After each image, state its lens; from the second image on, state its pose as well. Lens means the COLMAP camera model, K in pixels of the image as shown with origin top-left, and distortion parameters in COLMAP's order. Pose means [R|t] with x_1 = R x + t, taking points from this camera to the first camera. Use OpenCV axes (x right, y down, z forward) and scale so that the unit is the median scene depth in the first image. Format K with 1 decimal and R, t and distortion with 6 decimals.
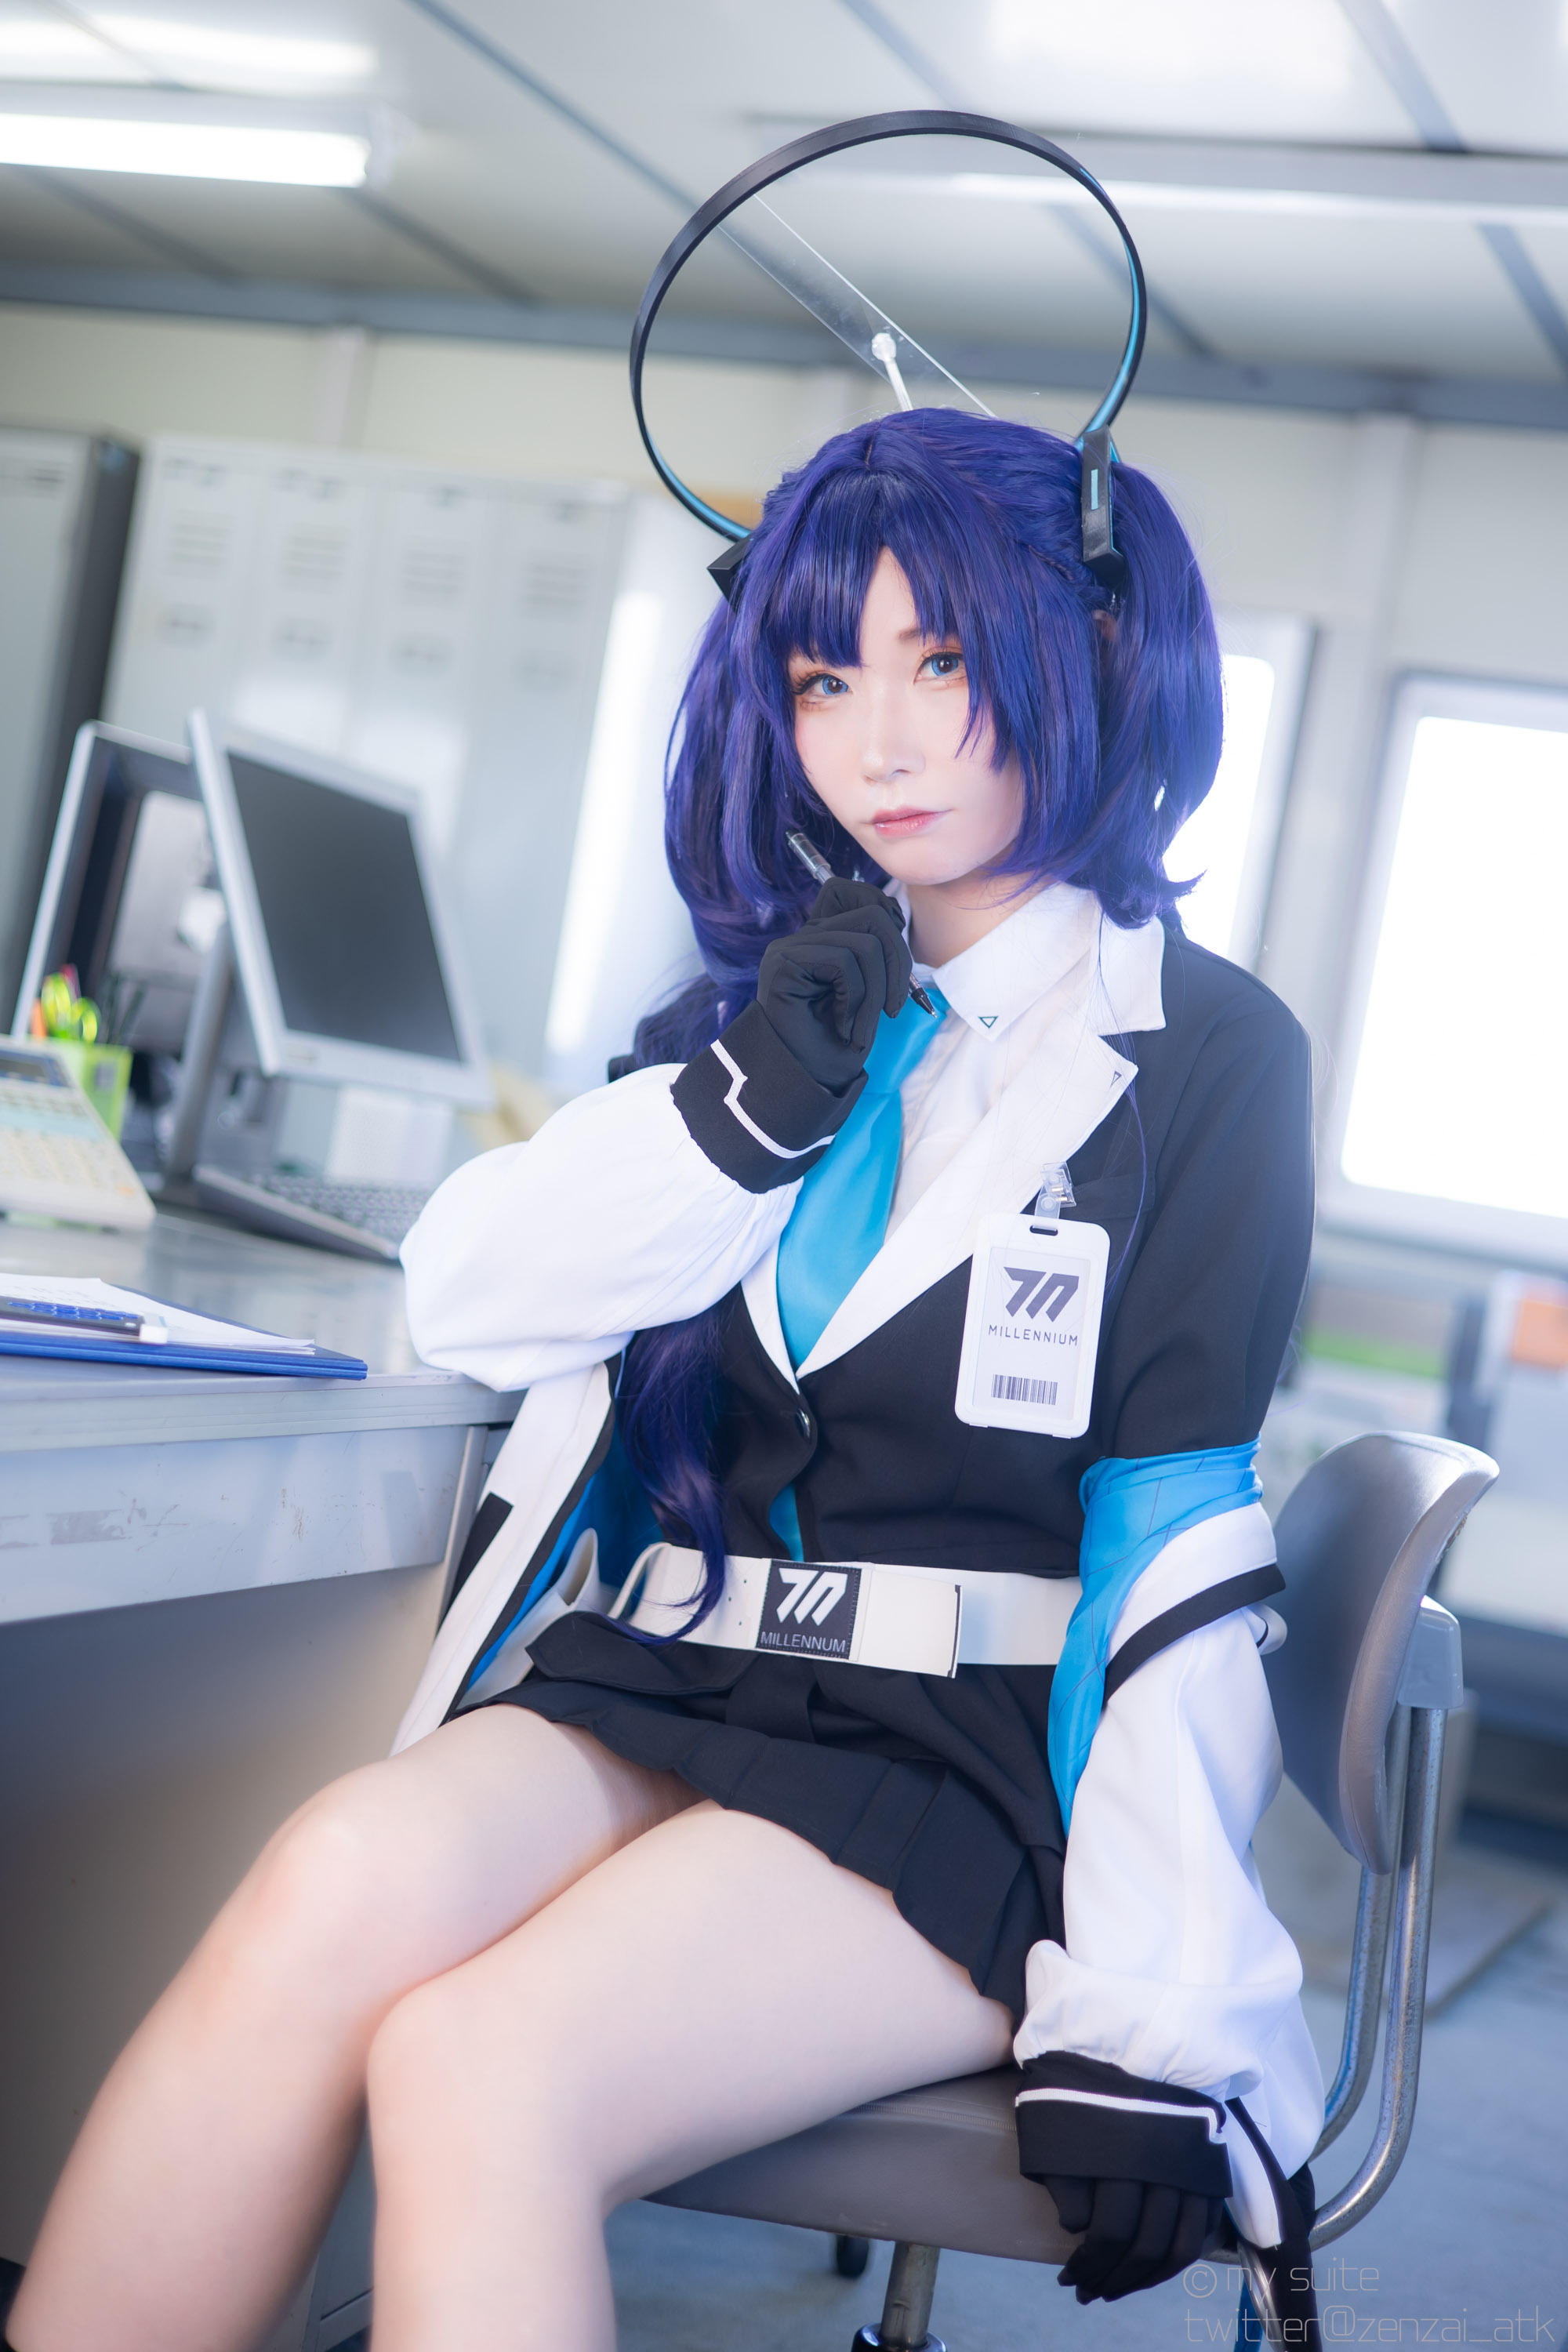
lens RADIAL K [[3429.4, 0, 787.1], [0, 3429.4, 1181.9], [0, 0, 1]] dist [0.025780, 0.000000]
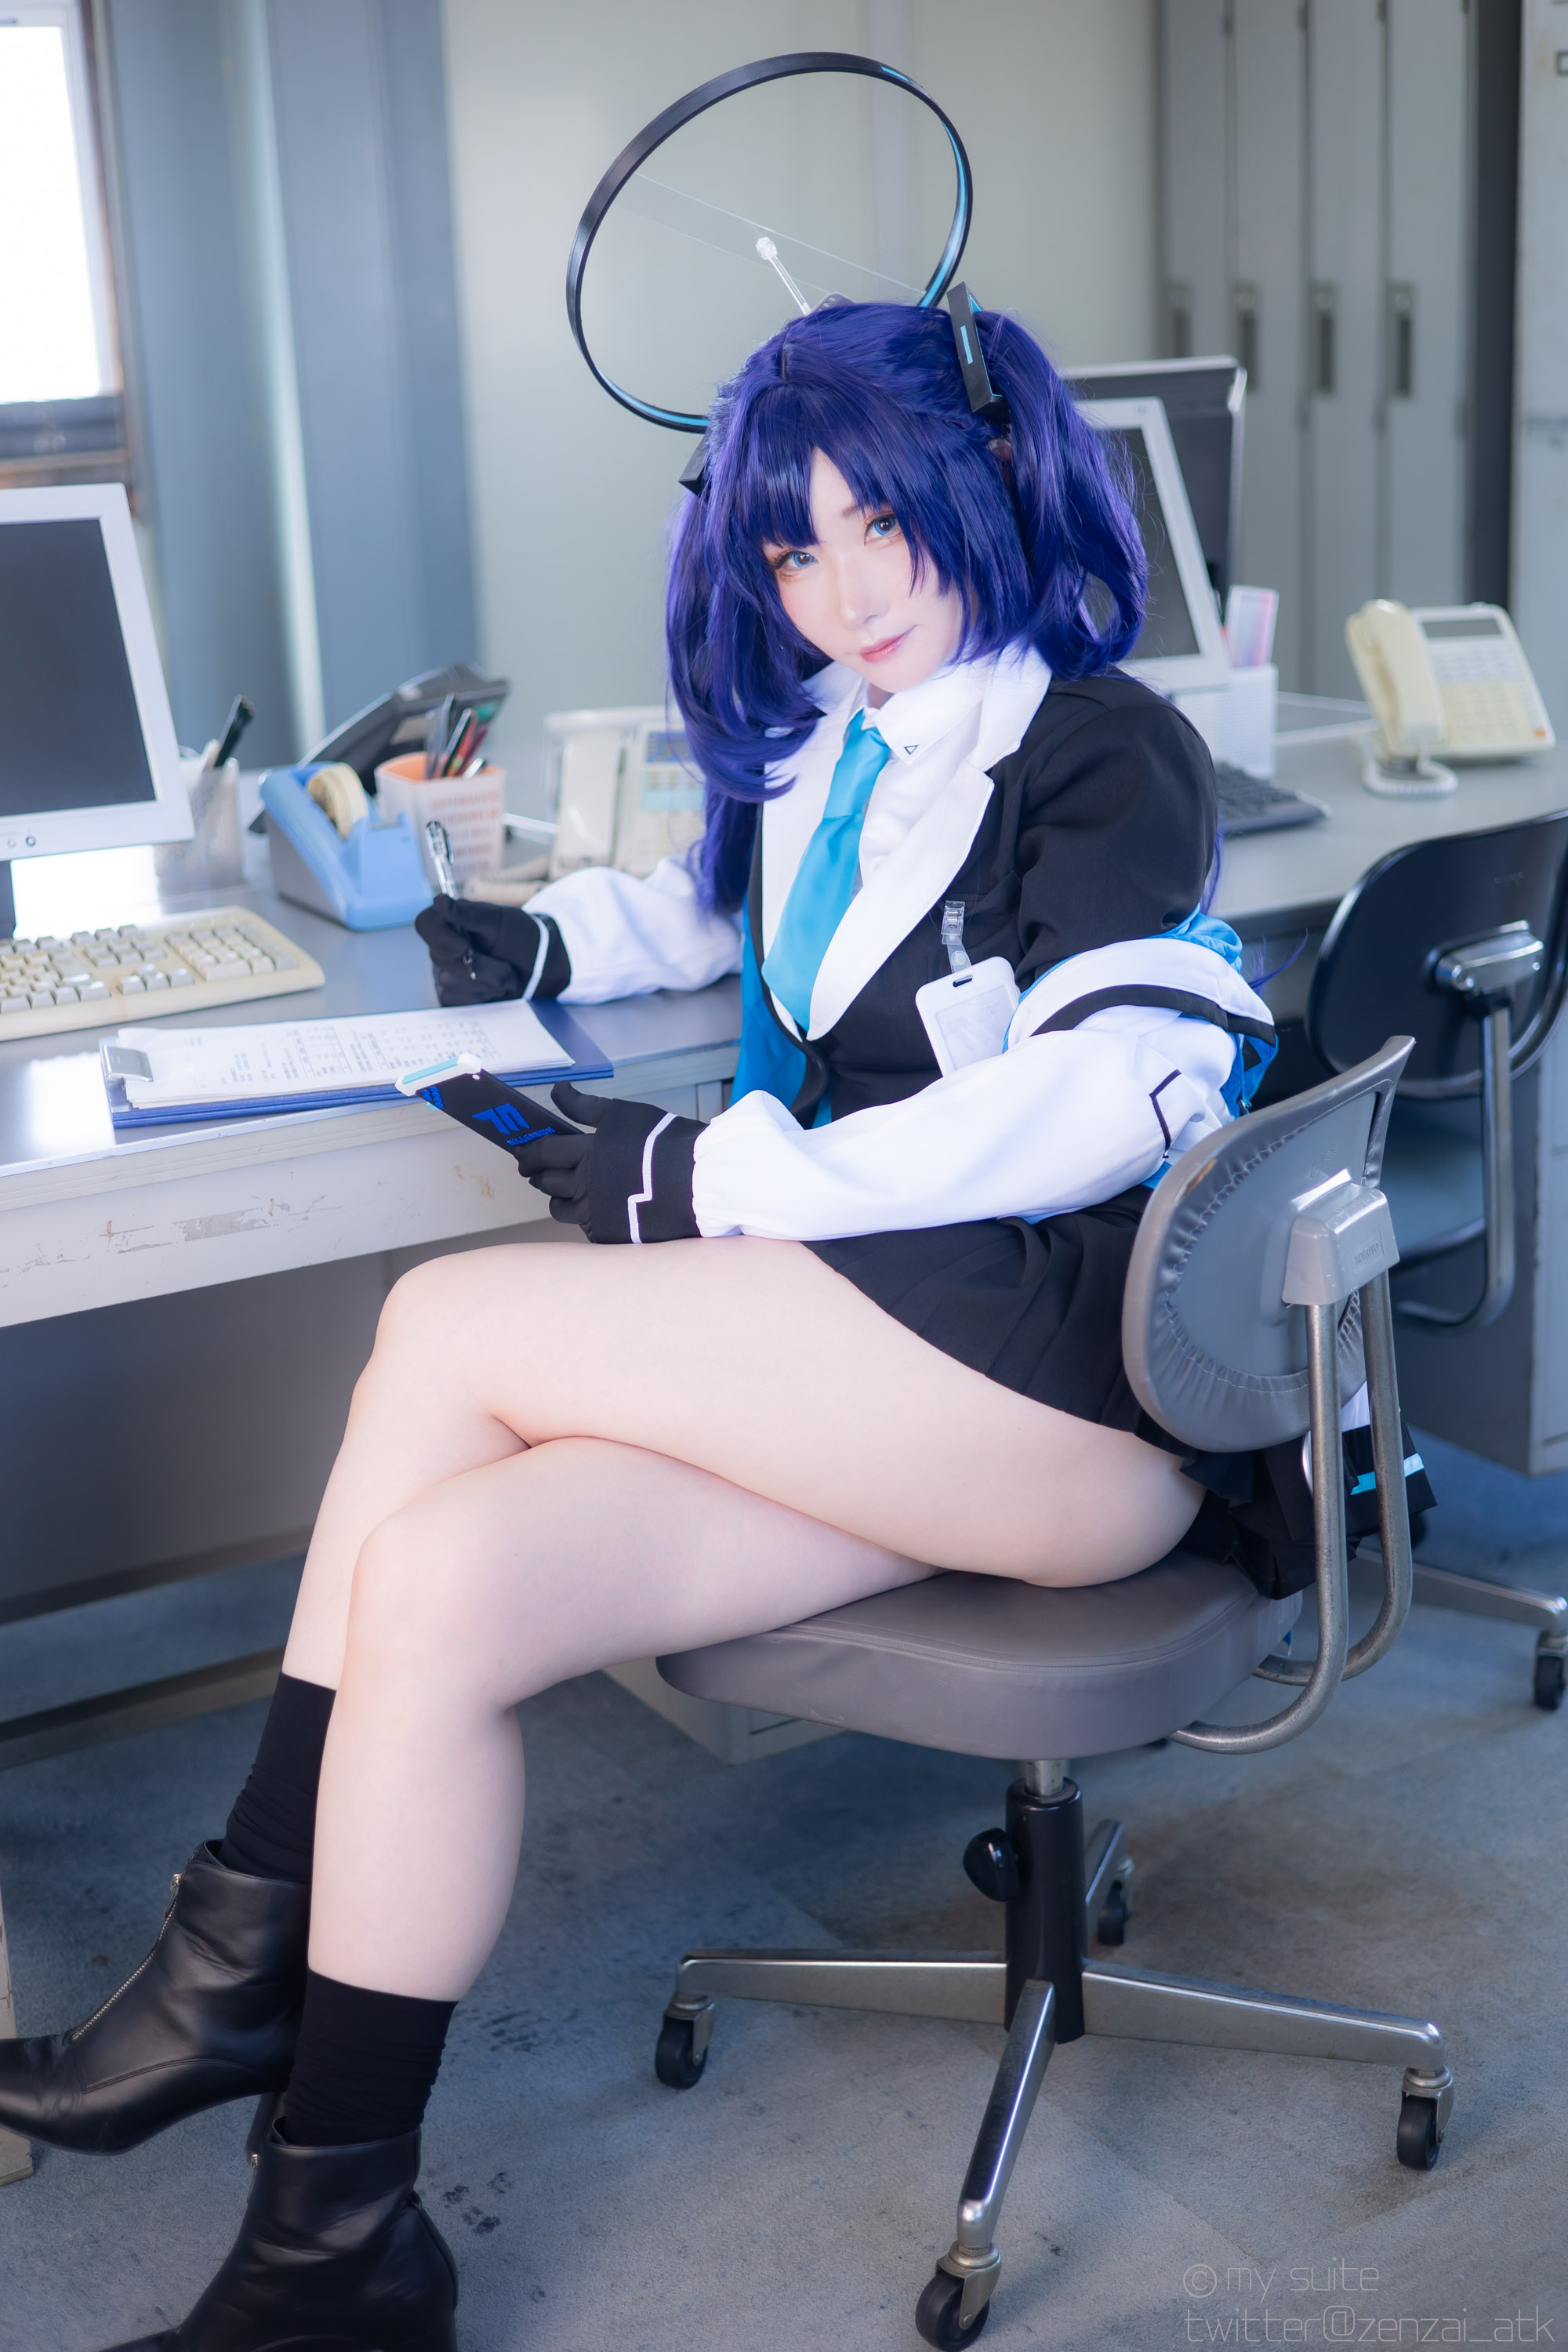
lens RADIAL K [[3429.4, 0, 766.3], [0, 3429.4, 1124.8], [0, 0, 1]] dist [0.025780, 0.000000]
pose [[0.783604, -0.034920, -0.620278, 0.298841], [0.152377, 0.978725, 0.137401, -0.035946], [0.602283, -0.202184, 0.772254, 0.006791]]
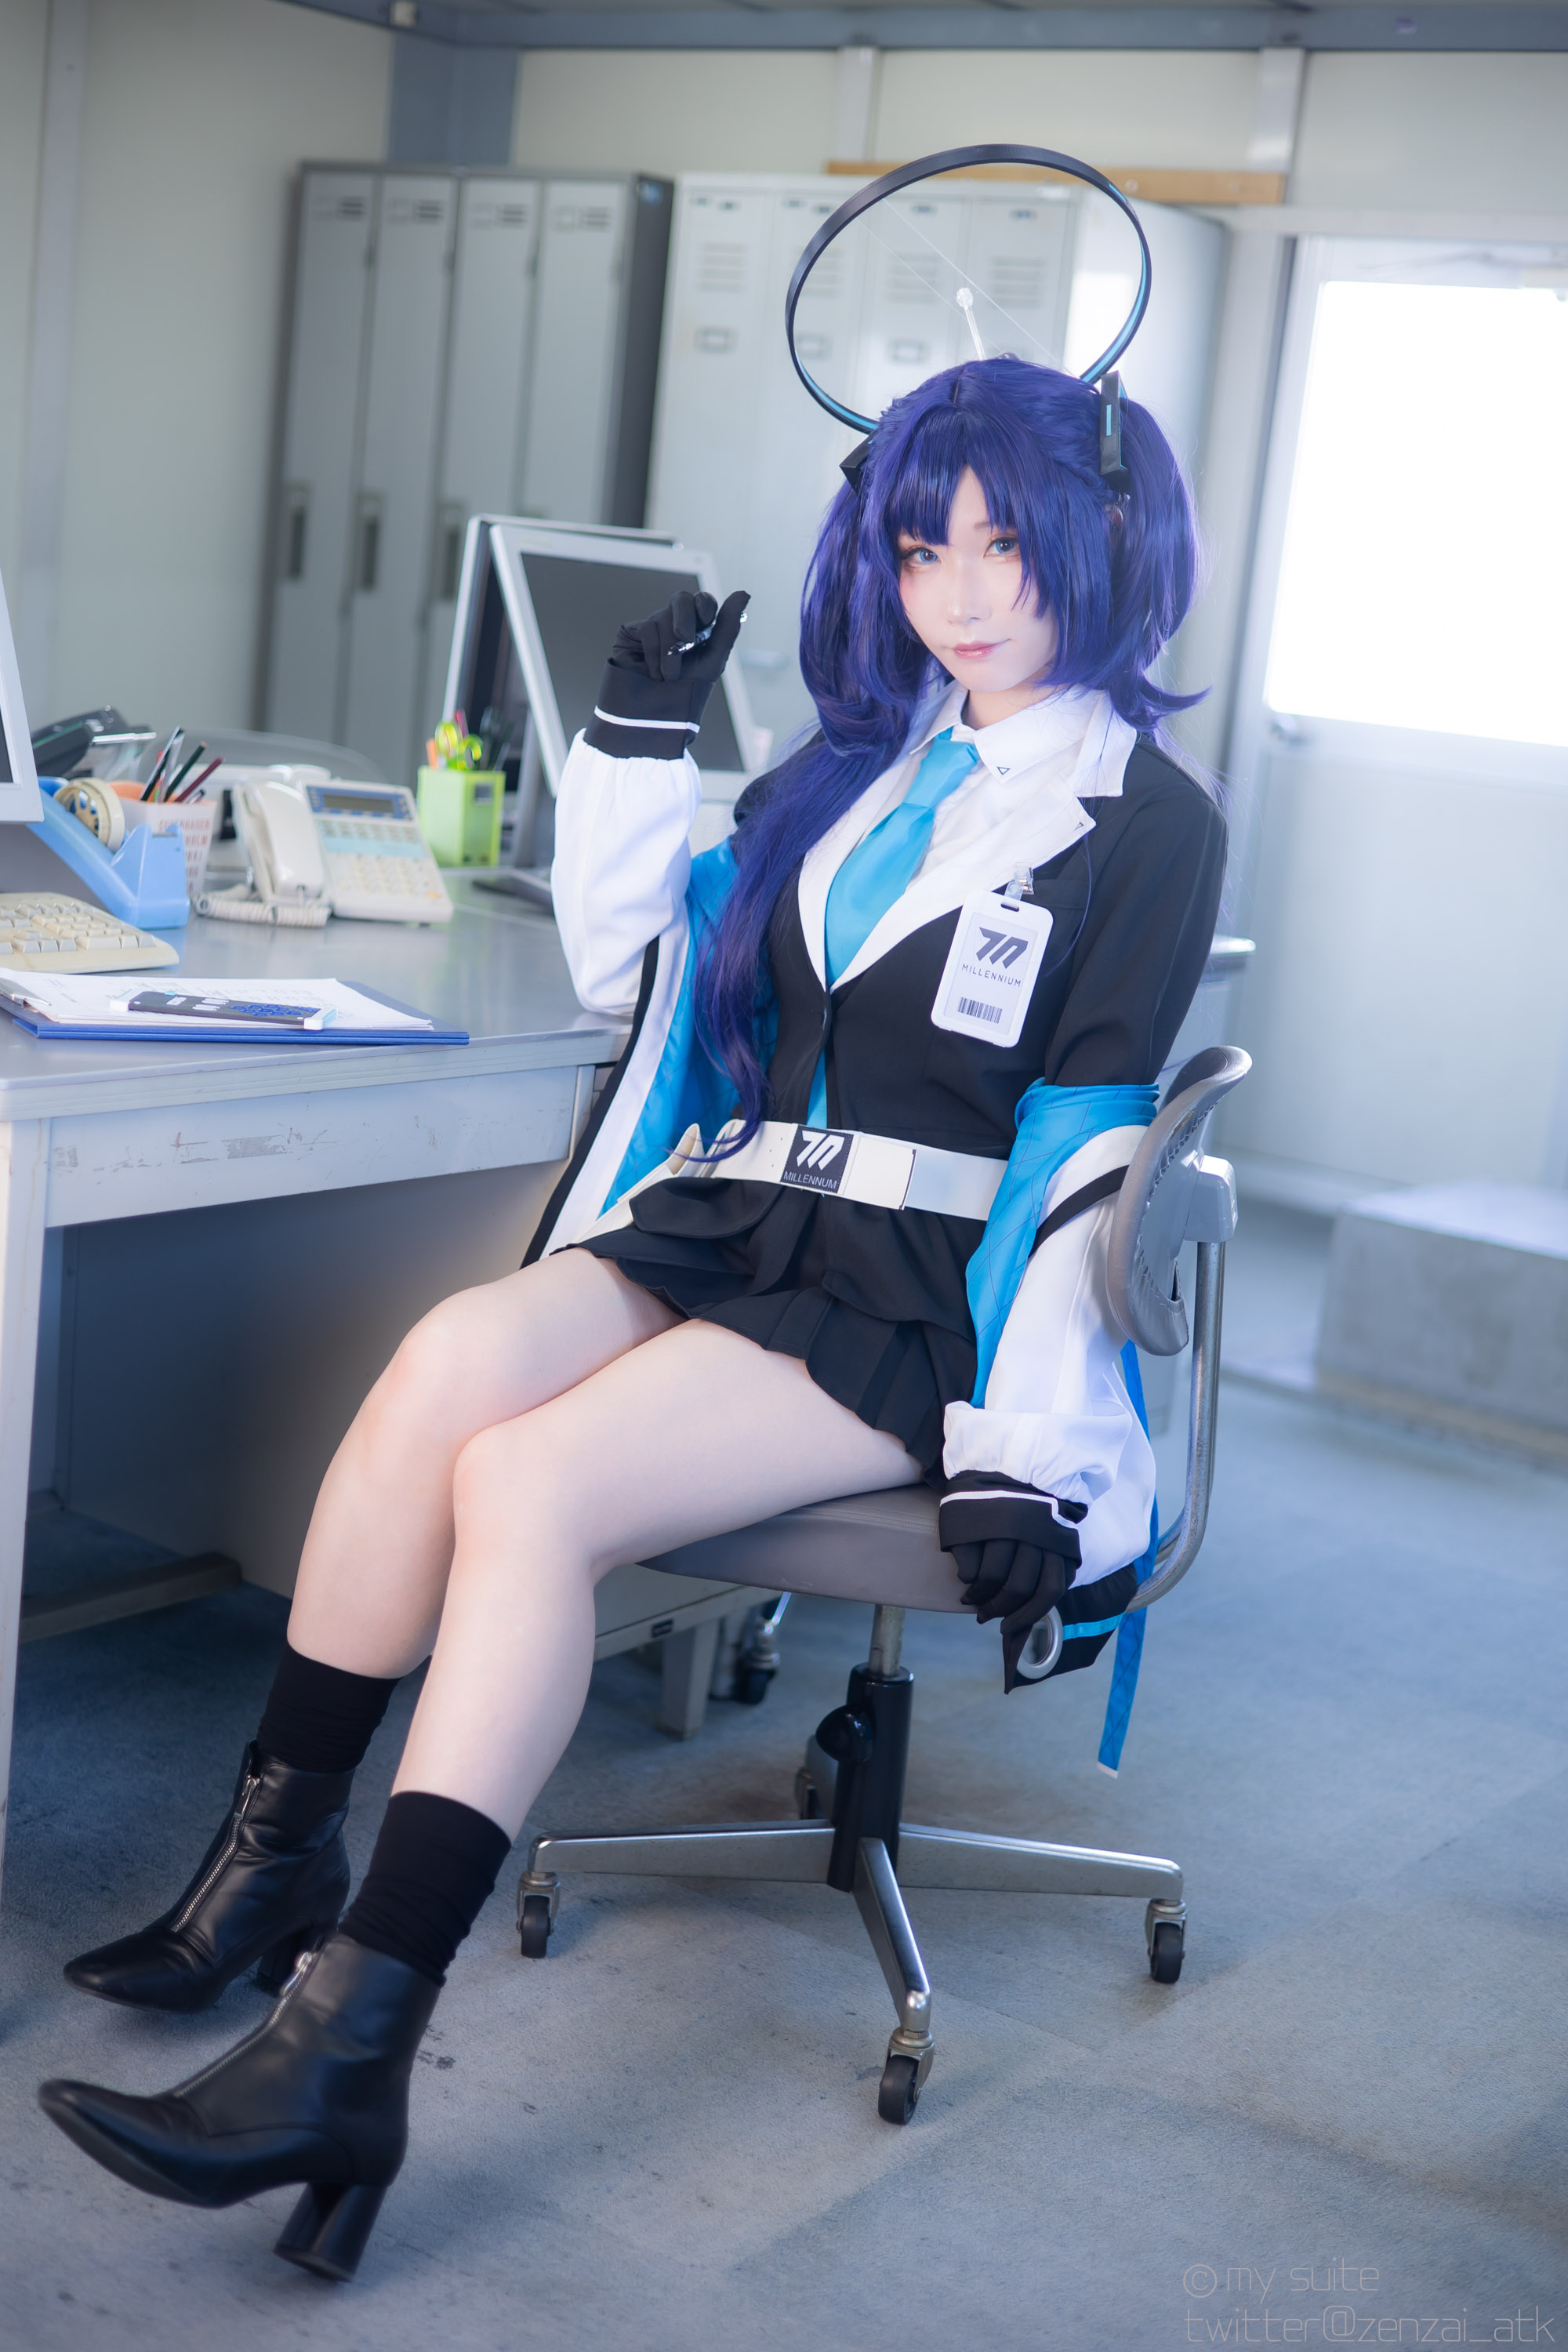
lens RADIAL K [[3429.4, 0, 770.4], [0, 3429.4, 1196.0], [0, 0, 1]] dist [0.025780, 0.000000]
pose [[0.967545, -0.023014, -0.251647, 0.144531], [0.054416, 0.991456, 0.118549, -0.015415], [0.246769, -0.128395, 0.960531, -0.156967]]
